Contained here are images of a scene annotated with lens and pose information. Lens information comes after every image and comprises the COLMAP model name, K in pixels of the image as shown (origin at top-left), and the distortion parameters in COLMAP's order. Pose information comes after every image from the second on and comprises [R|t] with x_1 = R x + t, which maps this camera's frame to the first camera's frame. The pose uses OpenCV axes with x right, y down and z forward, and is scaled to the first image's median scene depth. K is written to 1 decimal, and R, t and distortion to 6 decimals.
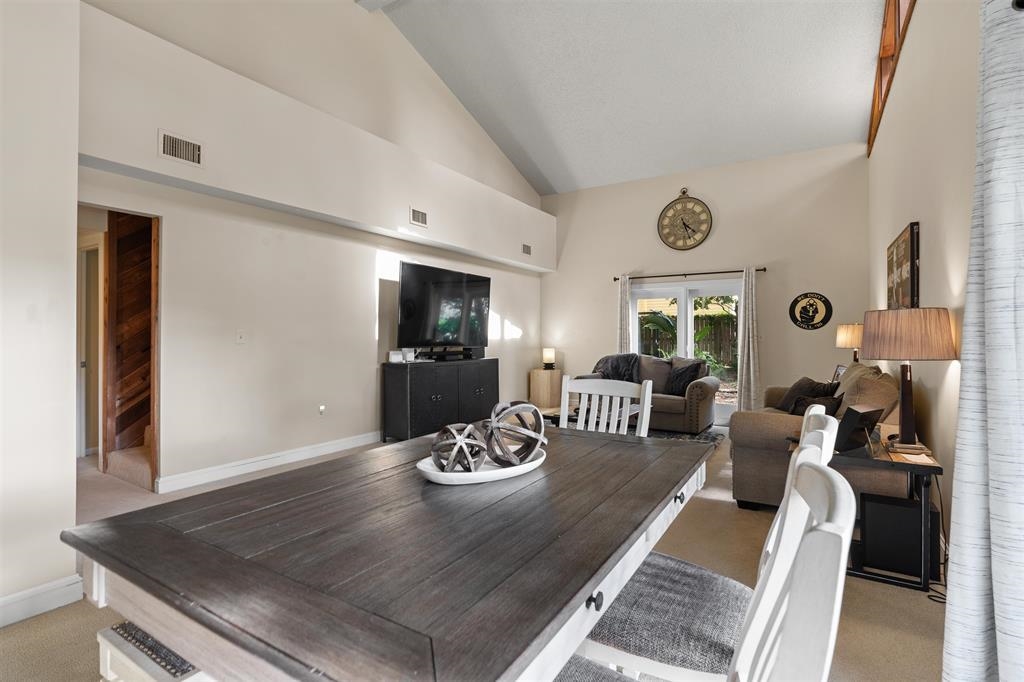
lens RADIAL K [[468.4, 0, 518.6], [0, 468.4, 338.0], [0, 0, 1]] dist [-0.002420, 0.000321]
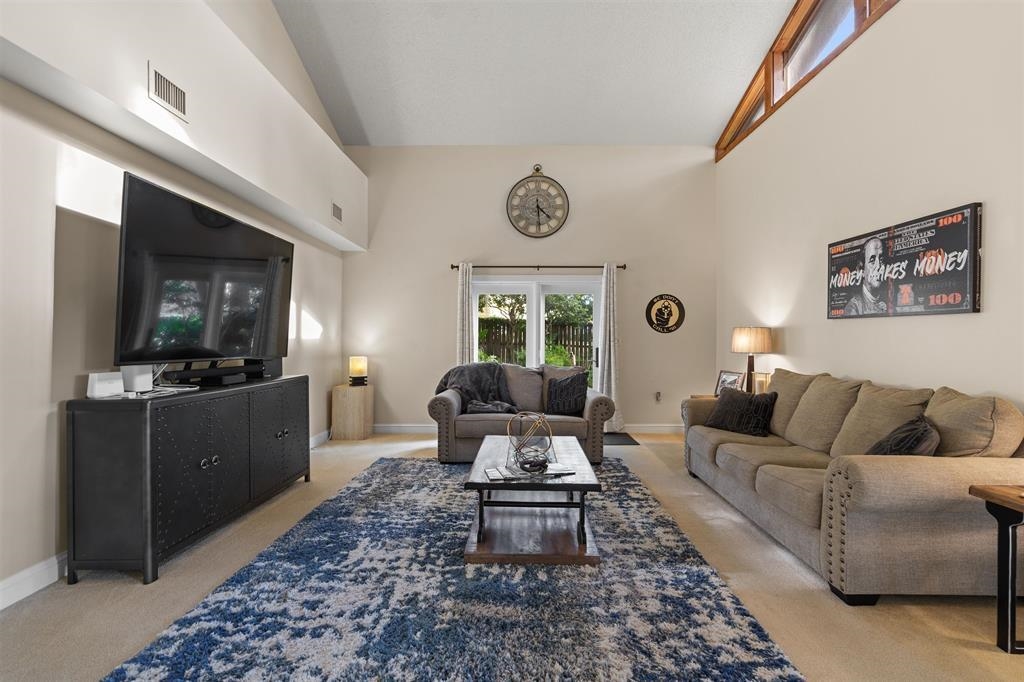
lens RADIAL K [[468.4, 0, 518.6], [0, 468.4, 338.0], [0, 0, 1]] dist [-0.002420, 0.000321]
pose [[0.856217, 0.002101, 0.516612, -0.123640], [0.001124, 0.999982, -0.005930, -0.002136], [-0.516615, 0.005658, 0.856199, 0.325658]]
